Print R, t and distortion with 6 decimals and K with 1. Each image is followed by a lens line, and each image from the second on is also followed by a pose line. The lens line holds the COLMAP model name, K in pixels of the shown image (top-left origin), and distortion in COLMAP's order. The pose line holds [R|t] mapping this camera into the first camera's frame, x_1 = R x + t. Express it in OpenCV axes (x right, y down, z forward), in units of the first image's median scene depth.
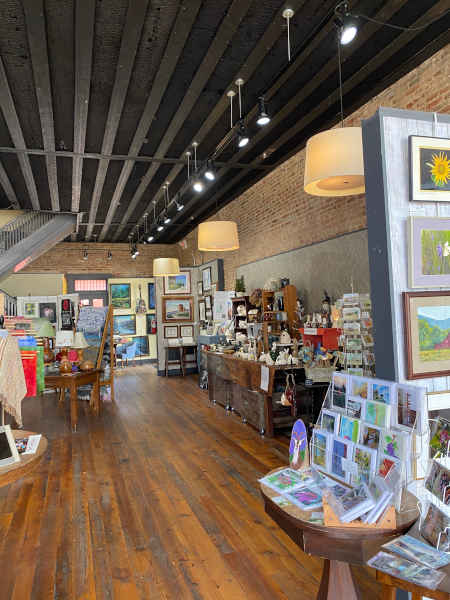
lens RADIAL K [[457.3, 0, 221.8], [0, 457.3, 295.3], [0, 0, 1]] dist [0.040797, -0.016313]
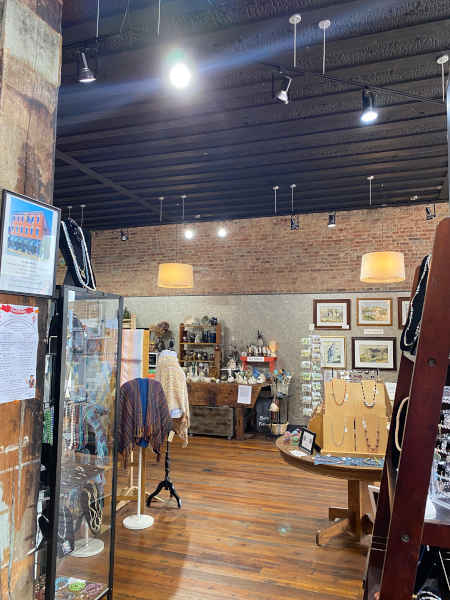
lens RADIAL K [[457.3, 0, 226.6], [0, 457.3, 302.5], [0, 0, 1]] dist [0.040797, -0.016313]
pose [[0.606076, 0.111354, 0.787574, -0.580773], [-0.065571, 0.993776, -0.090049, 0.023811], [-0.792700, 0.002934, 0.609605, 0.138481]]
